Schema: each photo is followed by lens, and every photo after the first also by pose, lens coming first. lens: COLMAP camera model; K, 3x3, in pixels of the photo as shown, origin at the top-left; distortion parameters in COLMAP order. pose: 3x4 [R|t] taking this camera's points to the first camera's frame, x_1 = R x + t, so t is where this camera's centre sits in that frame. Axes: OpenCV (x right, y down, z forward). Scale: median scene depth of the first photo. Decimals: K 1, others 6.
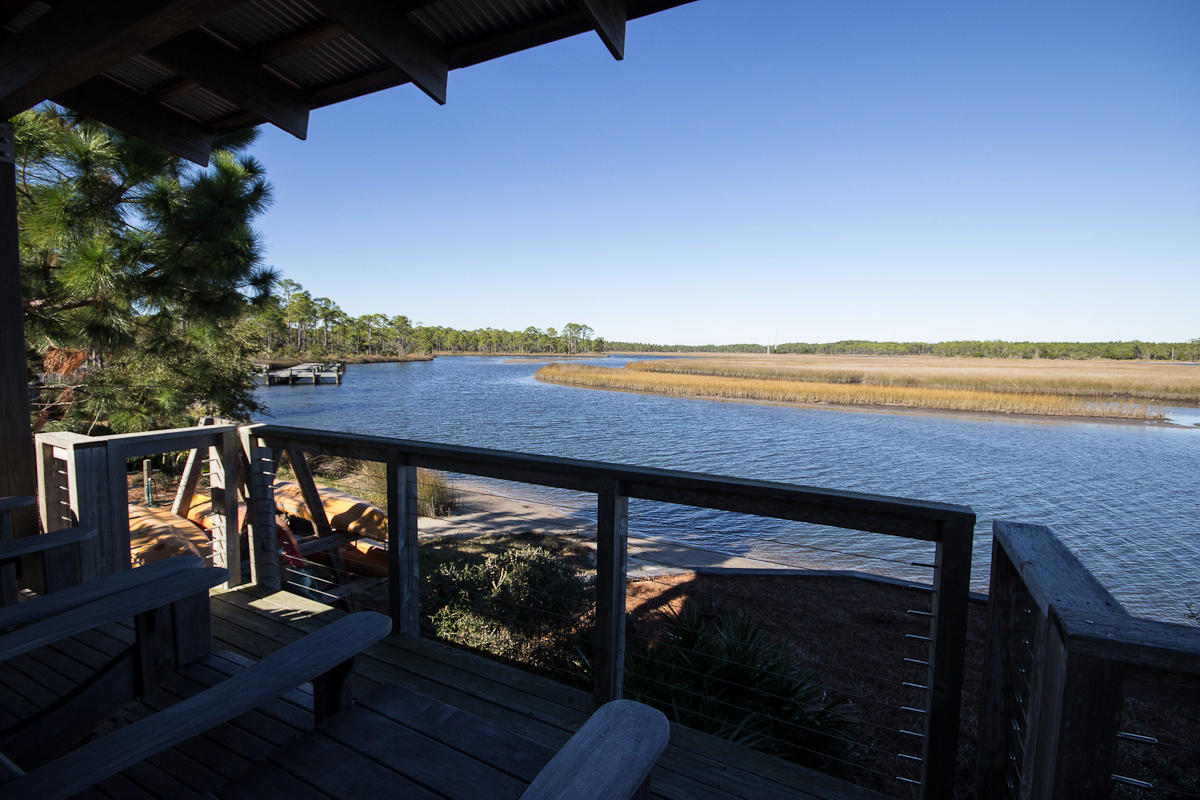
lens RADIAL K [[559.9, 0, 602.0], [0, 559.9, 398.6], [0, 0, 1]] dist [0.013097, -0.013371]
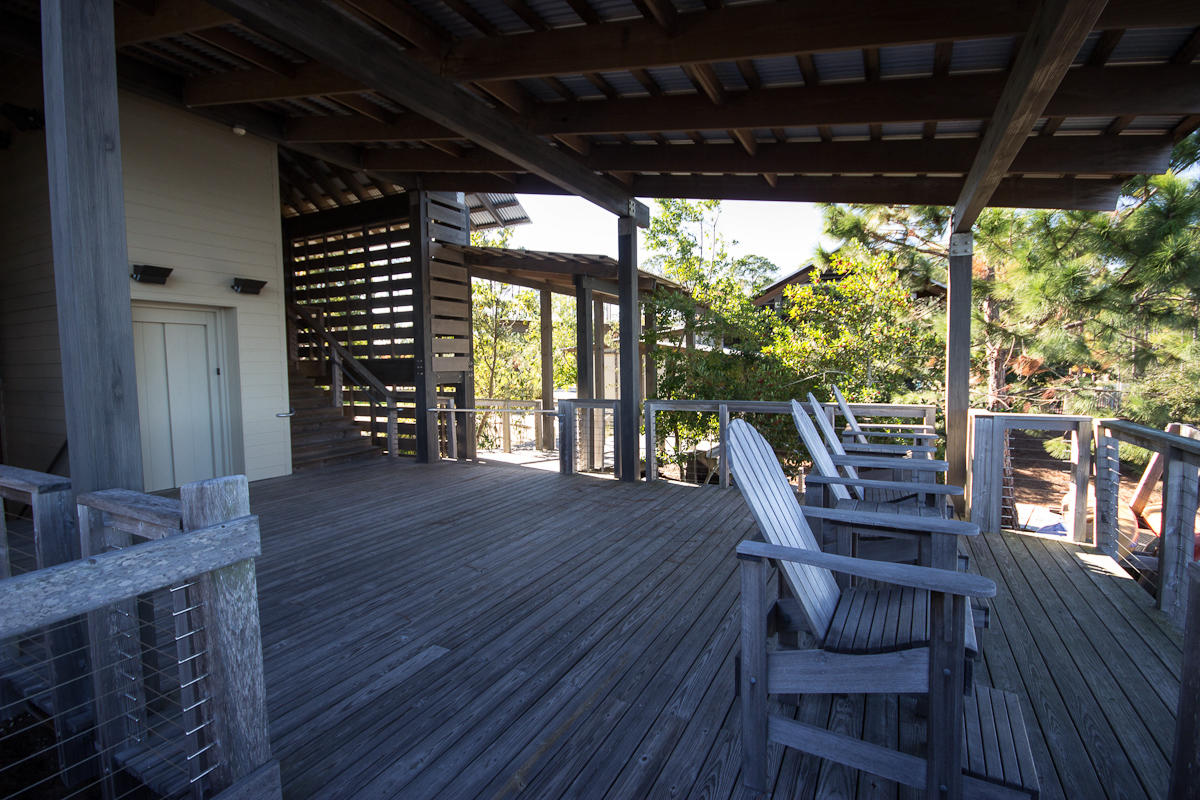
lens RADIAL K [[559.9, 0, 598.2], [0, 559.9, 399.3], [0, 0, 1]] dist [0.013097, -0.013371]
pose [[-0.008823, 0.051562, -0.998631, 0.625939], [-0.073973, 0.995900, 0.052075, 0.023953], [0.997221, 0.074331, -0.004973, -0.116598]]
